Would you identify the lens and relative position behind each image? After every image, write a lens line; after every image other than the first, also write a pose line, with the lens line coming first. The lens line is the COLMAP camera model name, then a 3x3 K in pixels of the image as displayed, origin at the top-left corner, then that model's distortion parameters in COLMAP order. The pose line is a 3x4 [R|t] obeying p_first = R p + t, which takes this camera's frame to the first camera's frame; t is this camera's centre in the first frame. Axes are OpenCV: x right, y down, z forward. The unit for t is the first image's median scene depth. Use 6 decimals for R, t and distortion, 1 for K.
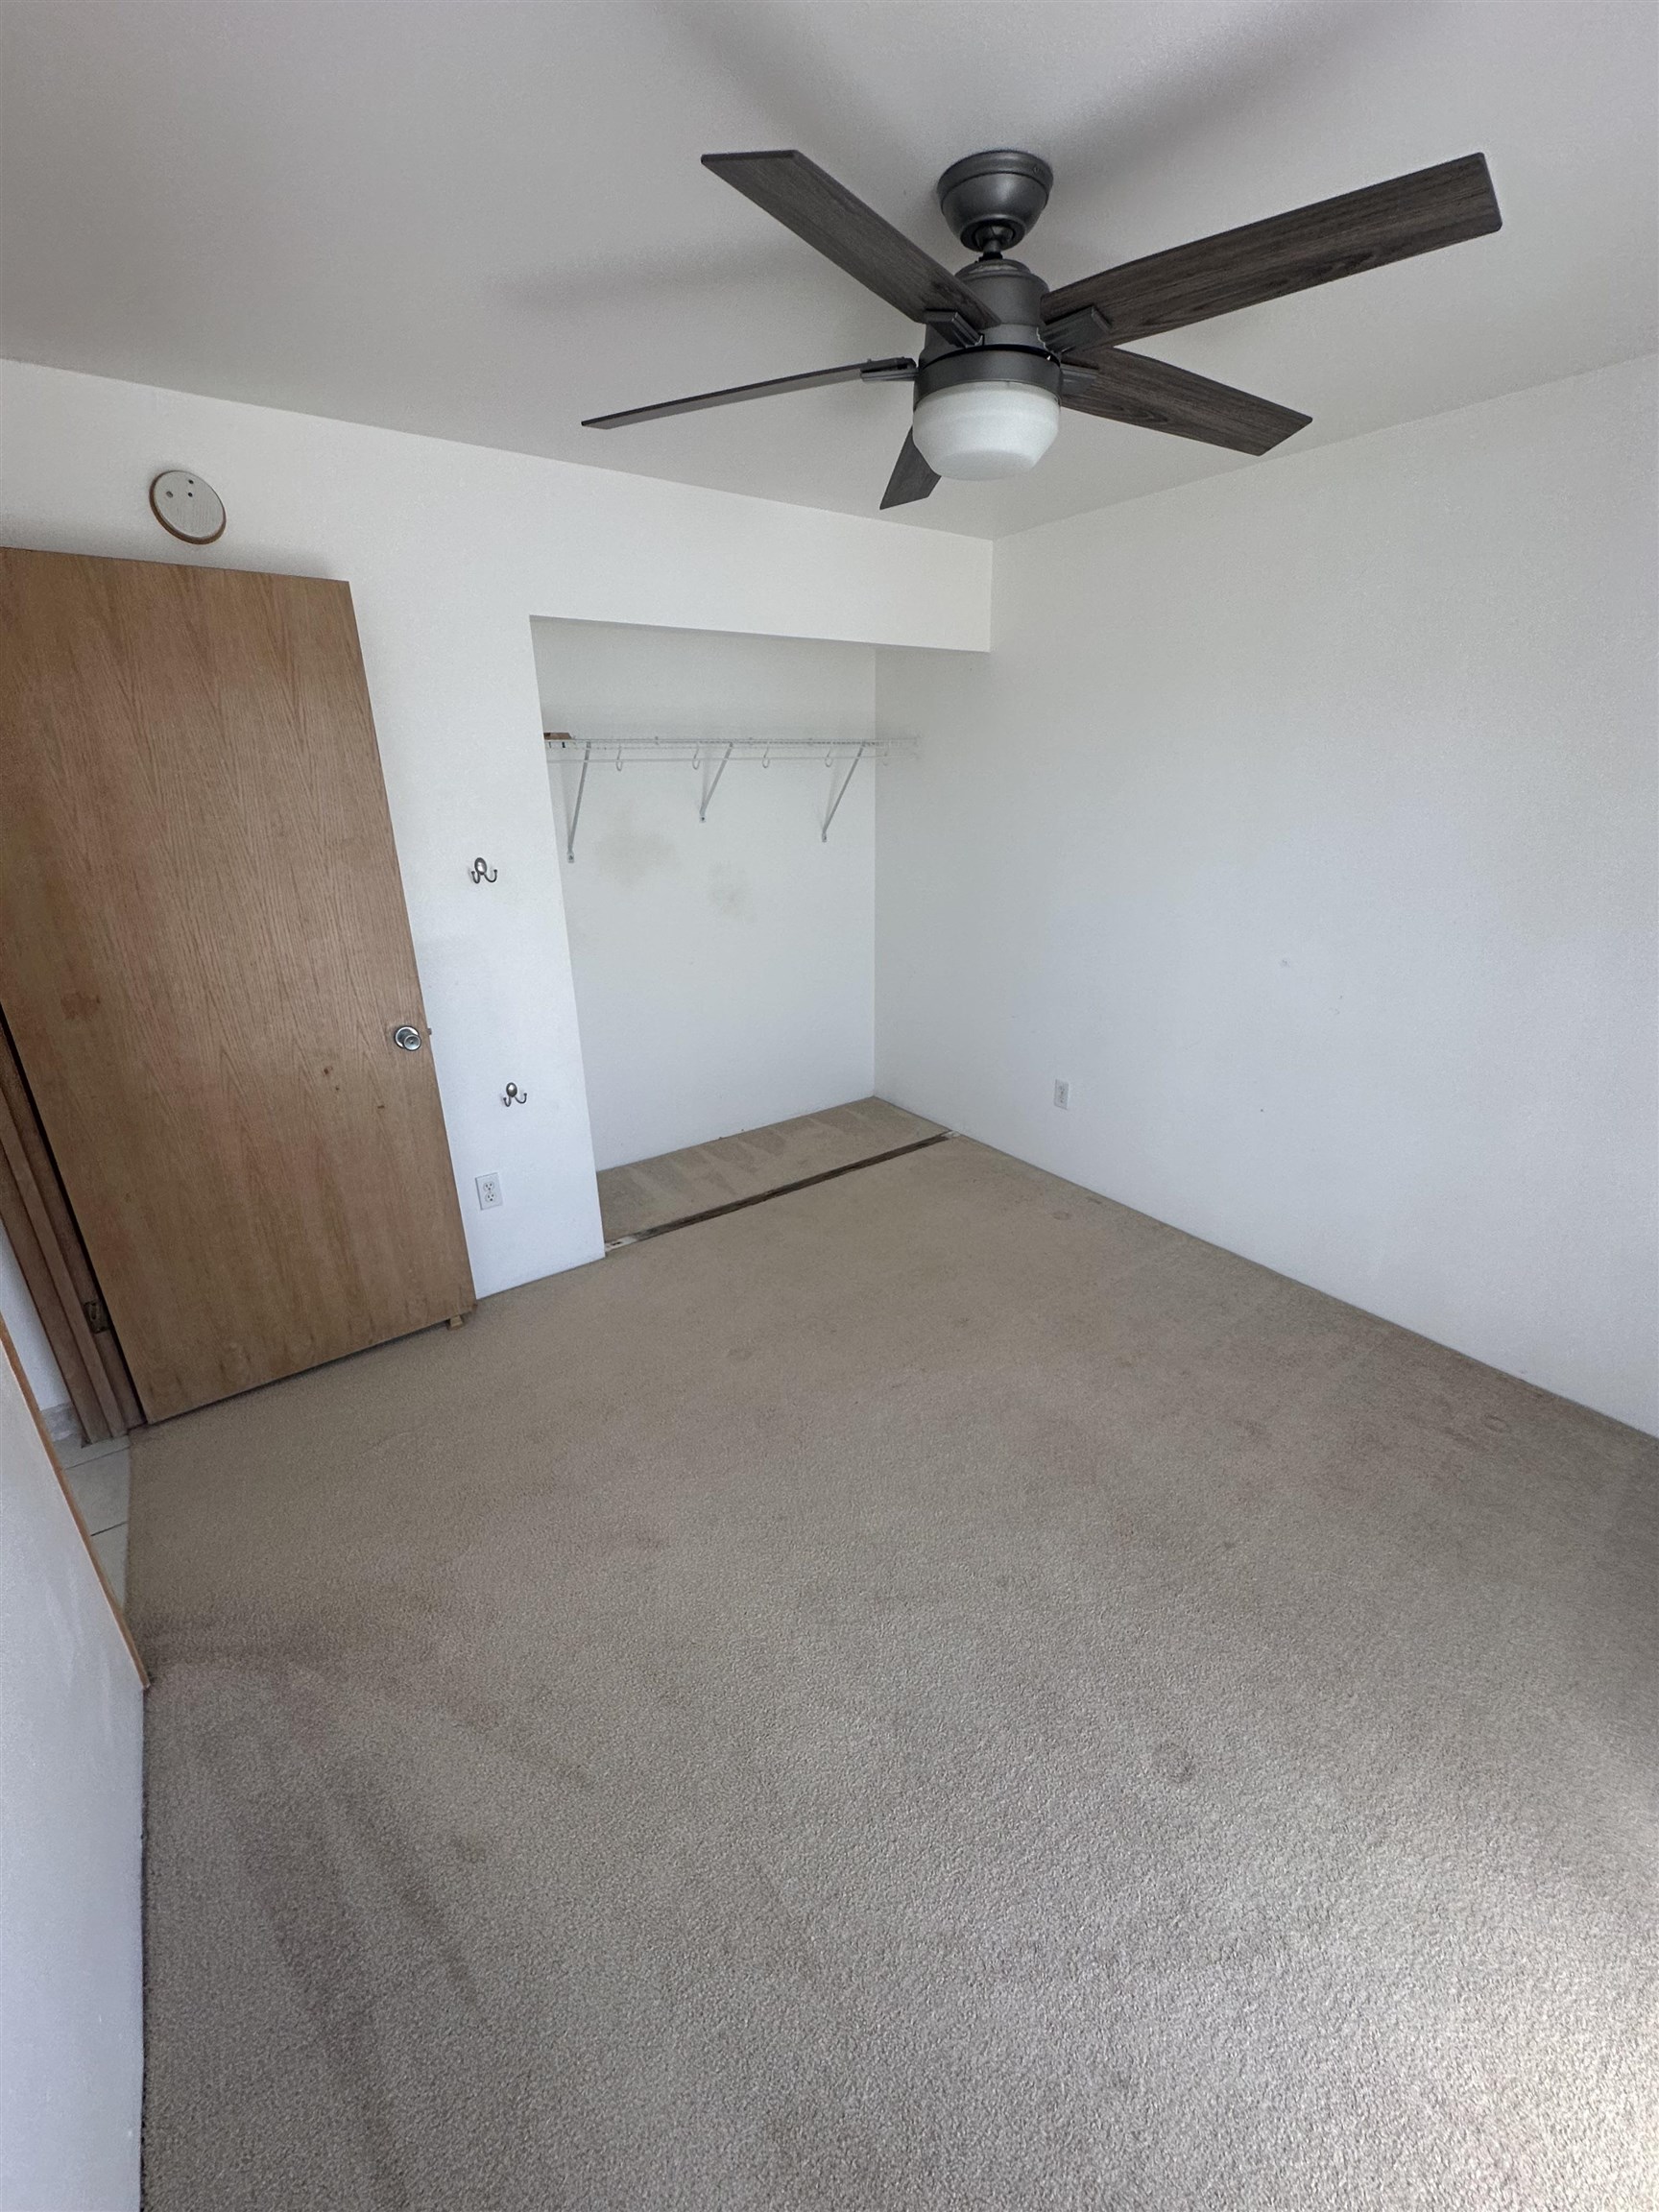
lens RADIAL K [[884.7, 0, 825.6], [0, 884.7, 1101.1], [0, 0, 1]] dist [-0.006049, 0.001744]
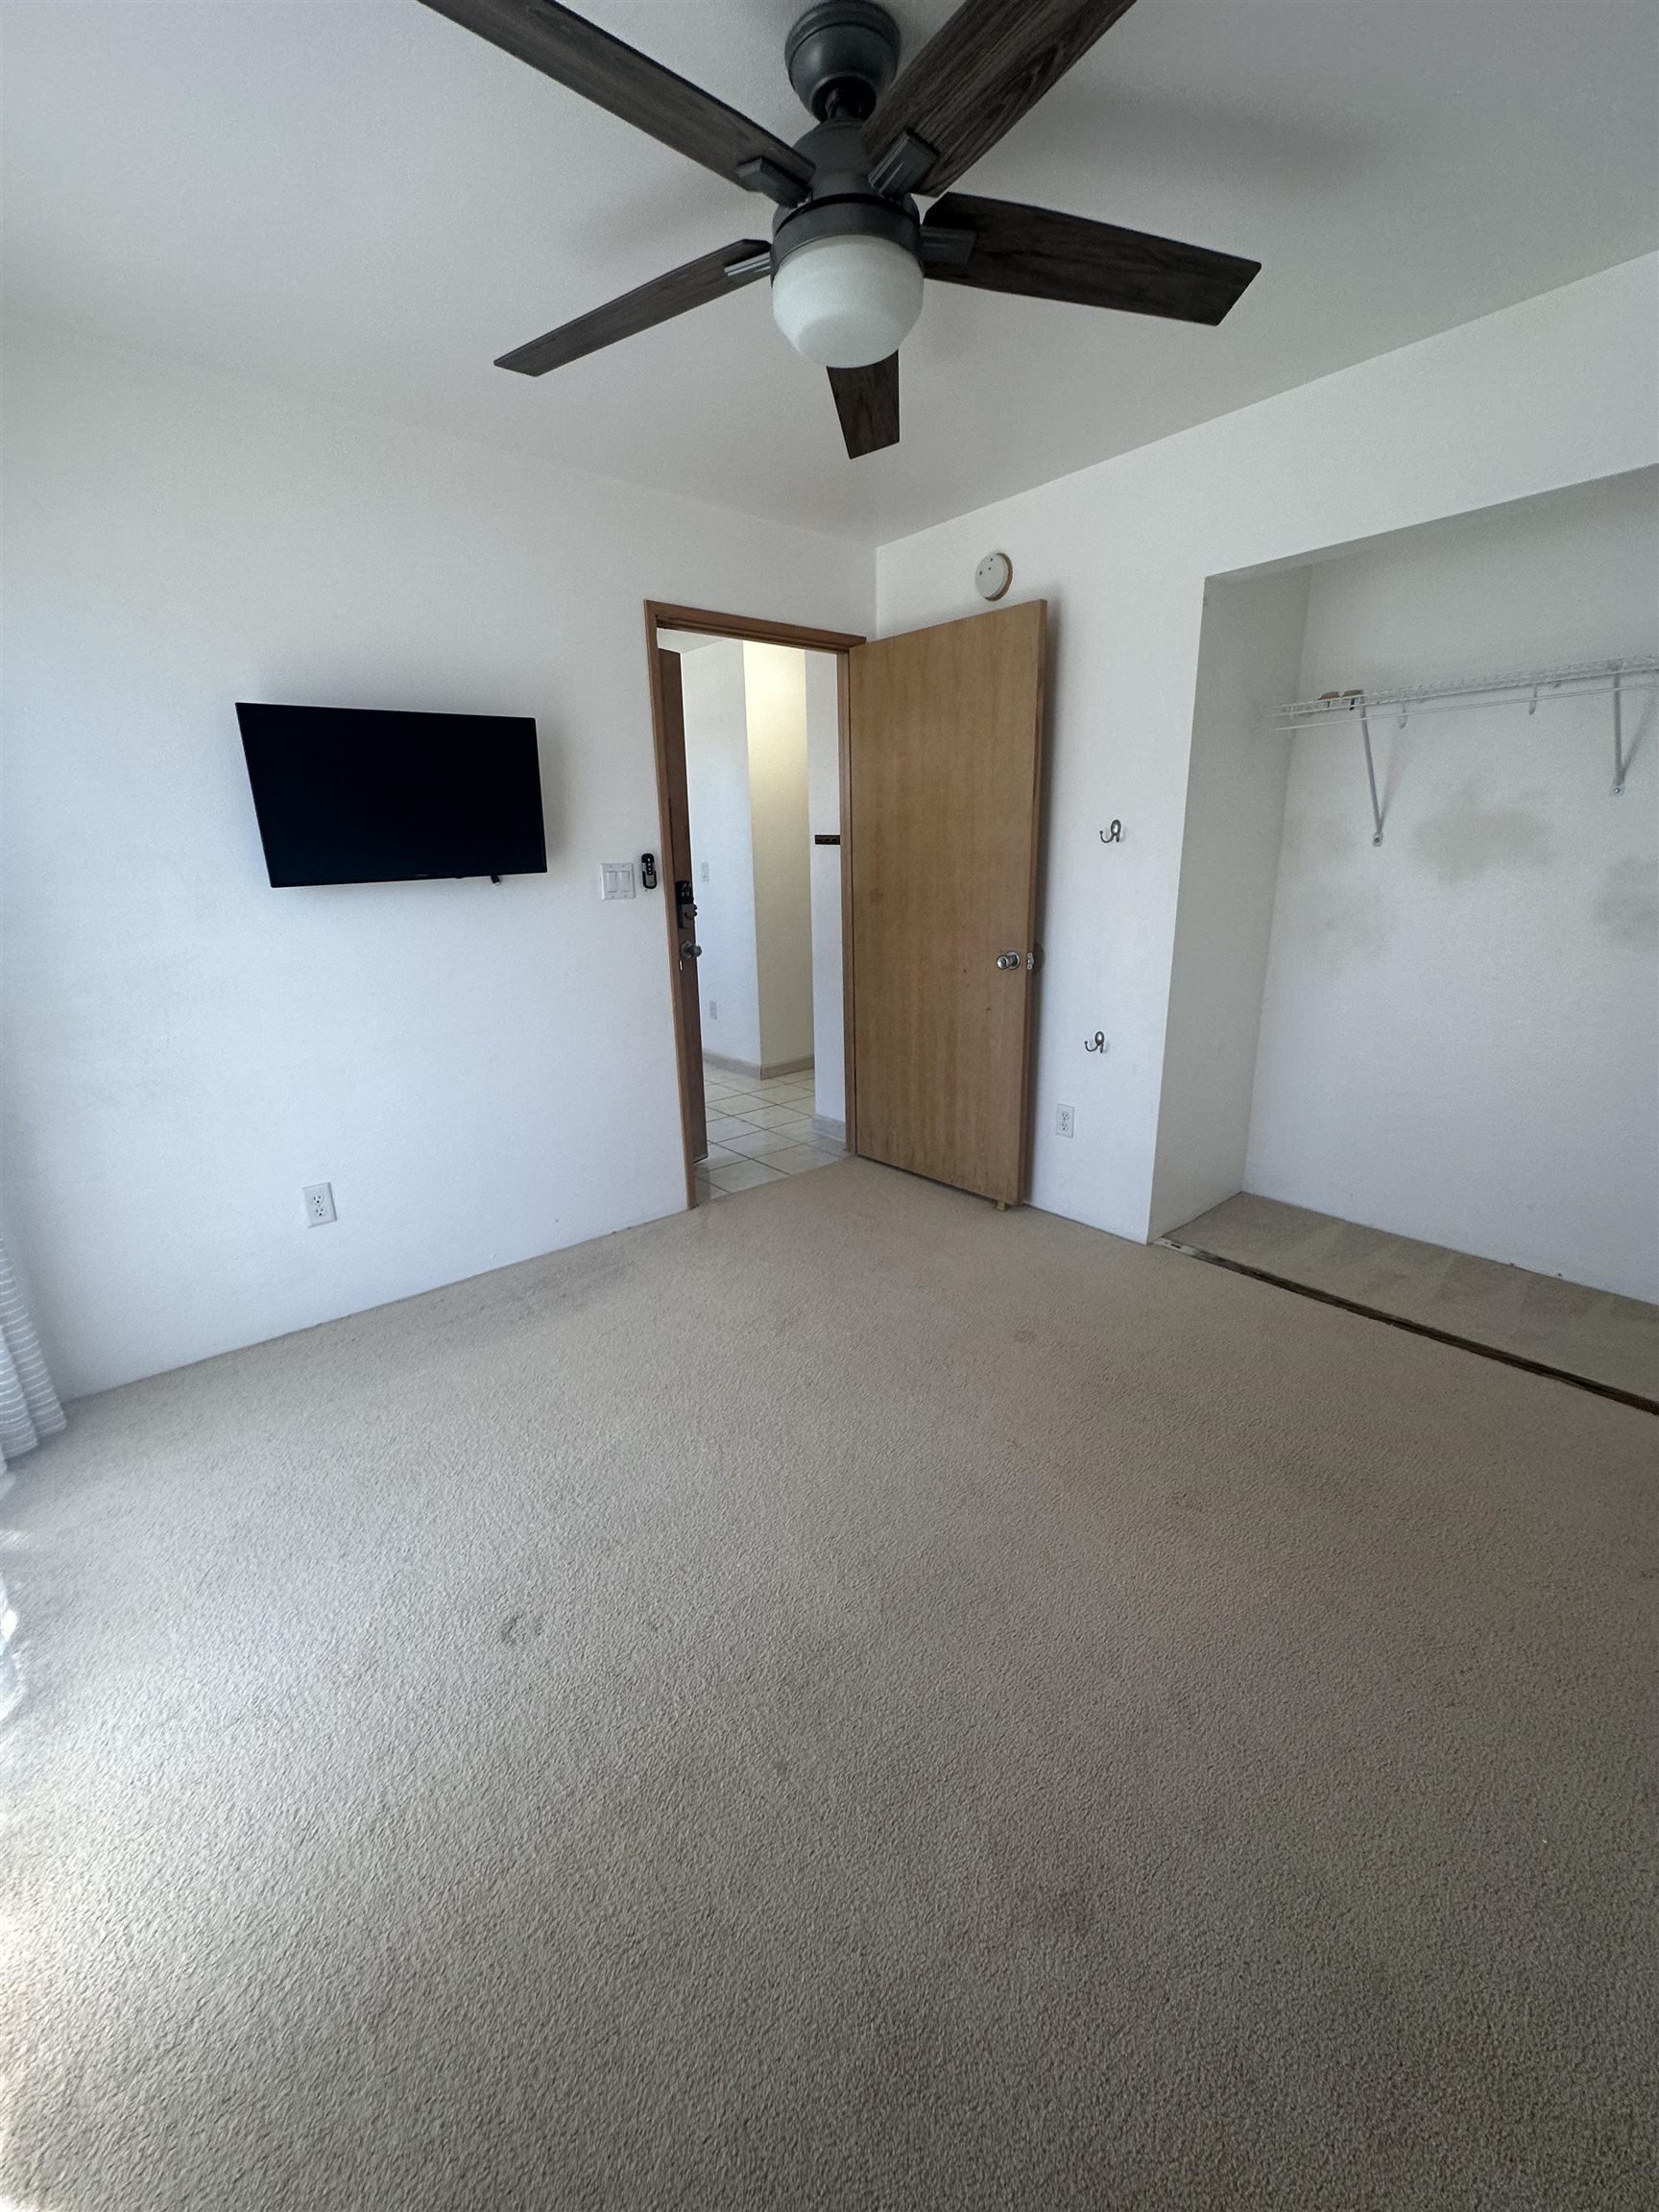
lens RADIAL K [[881.7, 0, 832.3], [0, 881.7, 1101.4], [0, 0, 1]] dist [-0.003133, 0.000818]
pose [[0.082292, 0.287632, -0.954199, 0.733206], [-0.329243, 0.911536, 0.246377, -0.110547], [0.940653, 0.293888, 0.169713, 0.589013]]
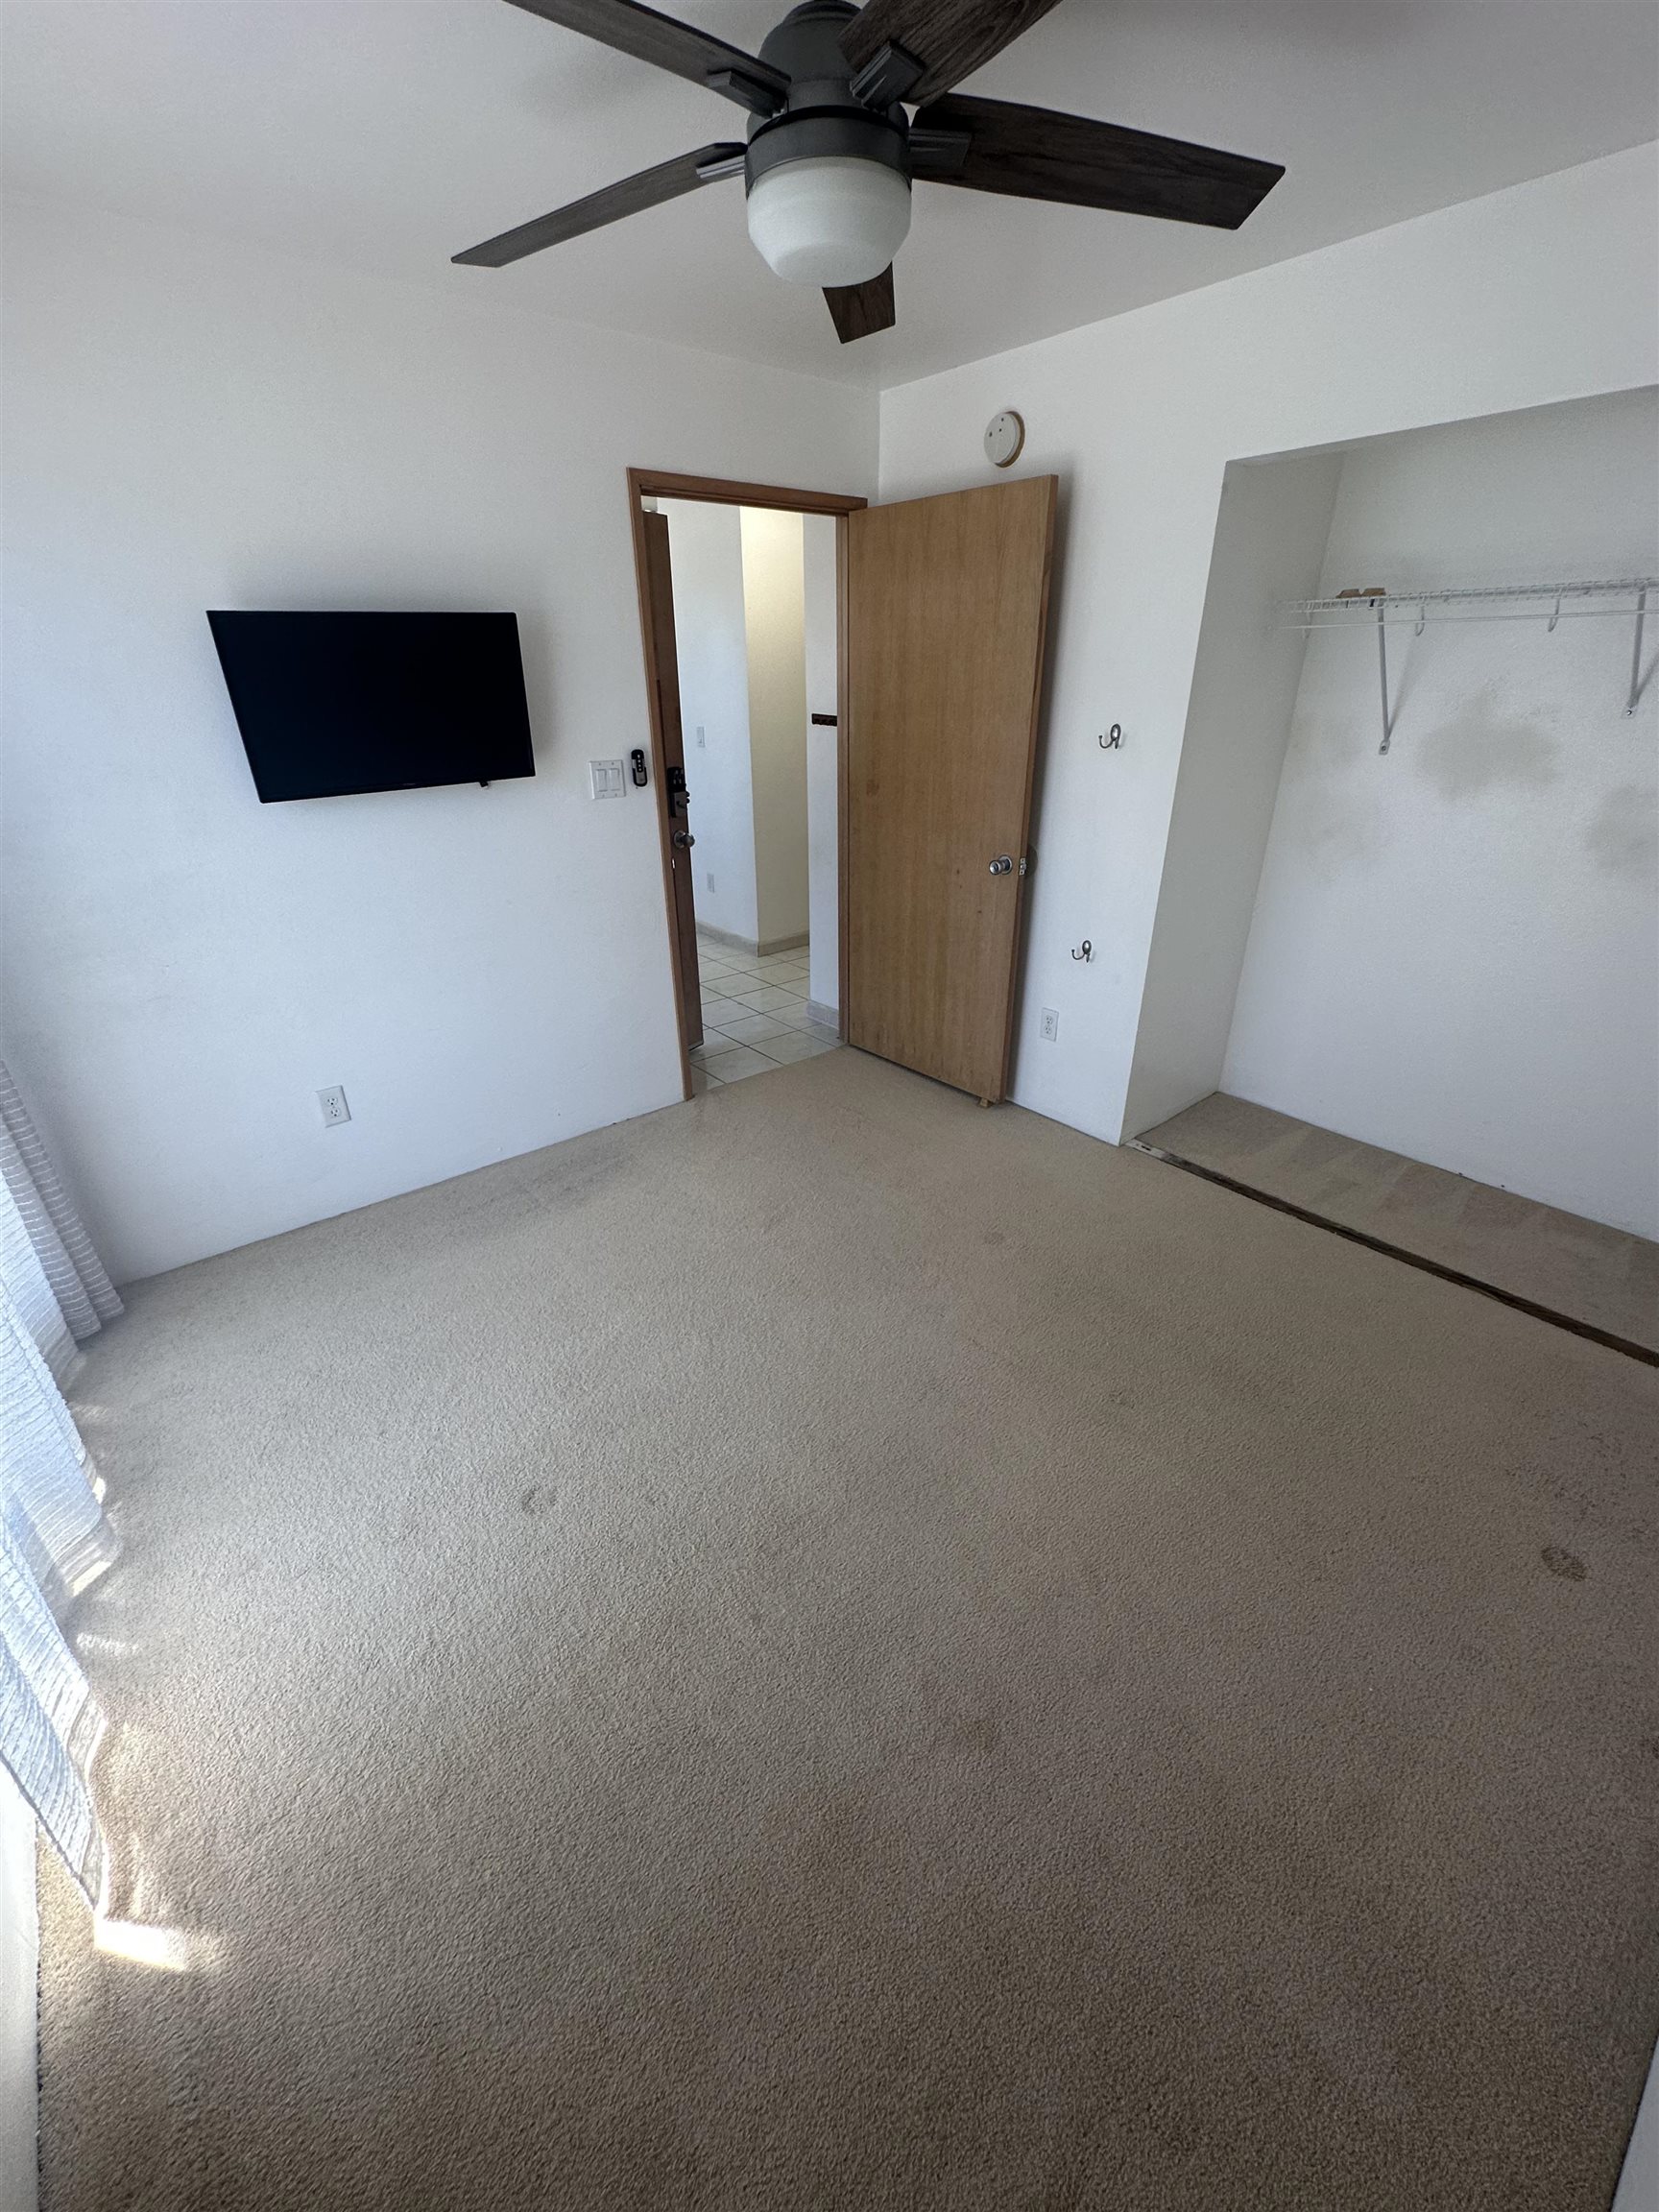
lens RADIAL K [[881.7, 0, 832.3], [0, 881.7, 1101.4], [0, 0, 1]] dist [-0.003133, 0.000818]
pose [[0.071620, 0.450702, -0.889797, 0.746564], [-0.341778, 0.849170, 0.402614, -0.200647], [0.937048, 0.275278, 0.214857, 0.578011]]
